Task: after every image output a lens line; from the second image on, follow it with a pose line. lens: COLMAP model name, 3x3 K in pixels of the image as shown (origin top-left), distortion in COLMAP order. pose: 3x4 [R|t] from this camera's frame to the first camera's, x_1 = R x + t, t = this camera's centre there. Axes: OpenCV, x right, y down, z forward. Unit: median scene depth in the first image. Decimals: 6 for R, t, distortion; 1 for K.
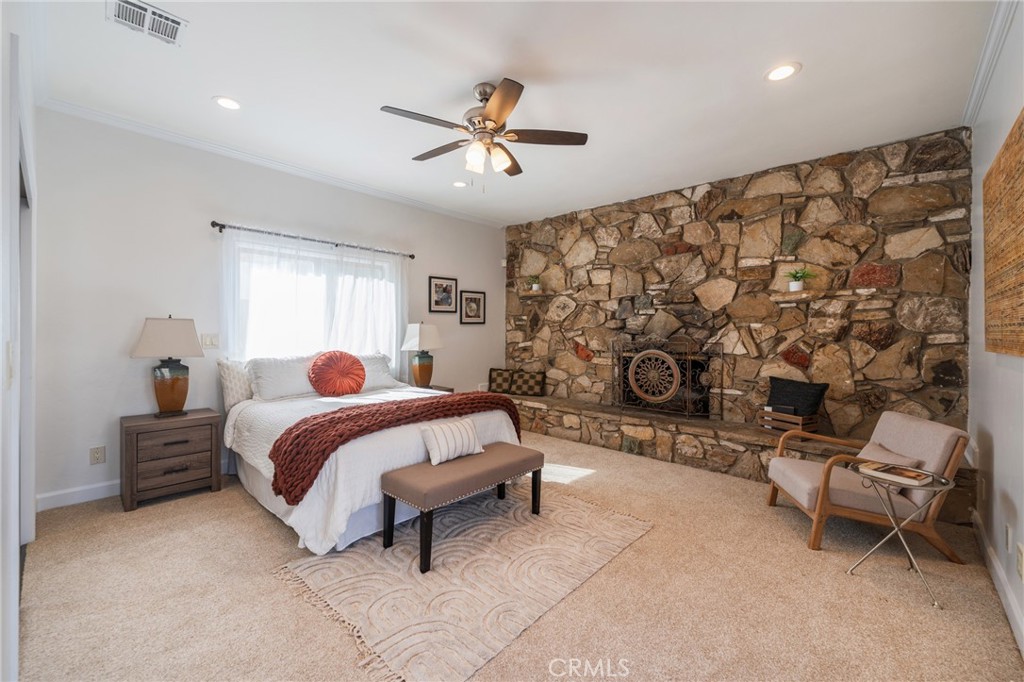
lens RADIAL K [[414.4, 0, 513.5], [0, 414.4, 333.0], [0, 0, 1]] dist [-0.001683, -0.000093]
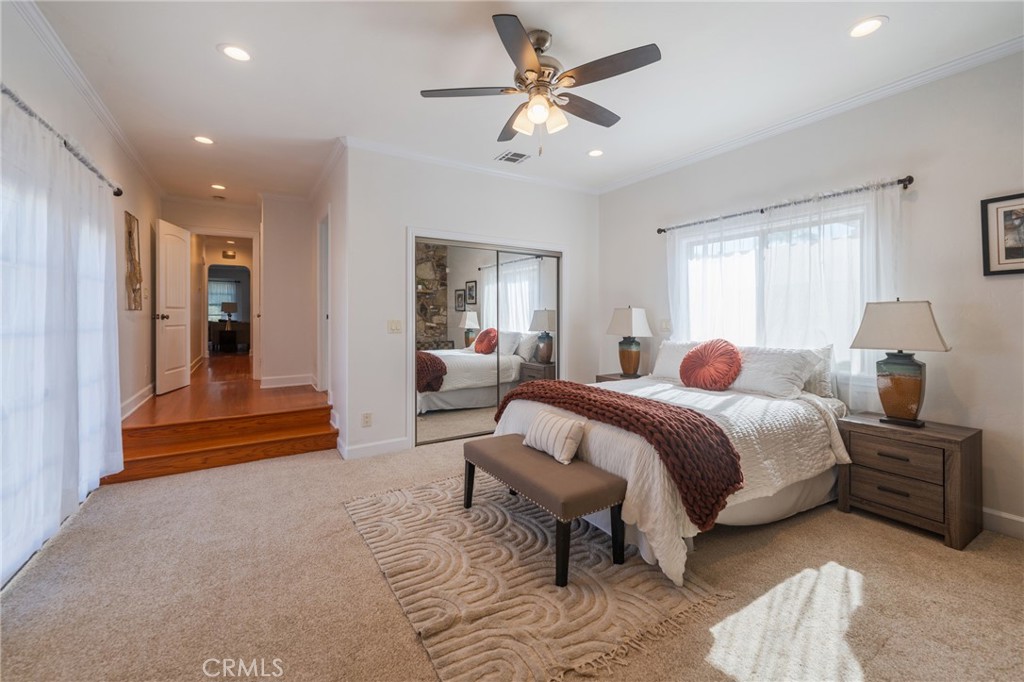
lens RADIAL K [[419.9, 0, 513.4], [0, 419.9, 317.2], [0, 0, 1]] dist [-0.001935, -0.000189]
pose [[-0.259166, -0.014054, -0.965731, 0.453439], [-0.012960, 0.999855, -0.011073, 0.011026], [0.965746, 0.009646, -0.259310, 0.684398]]
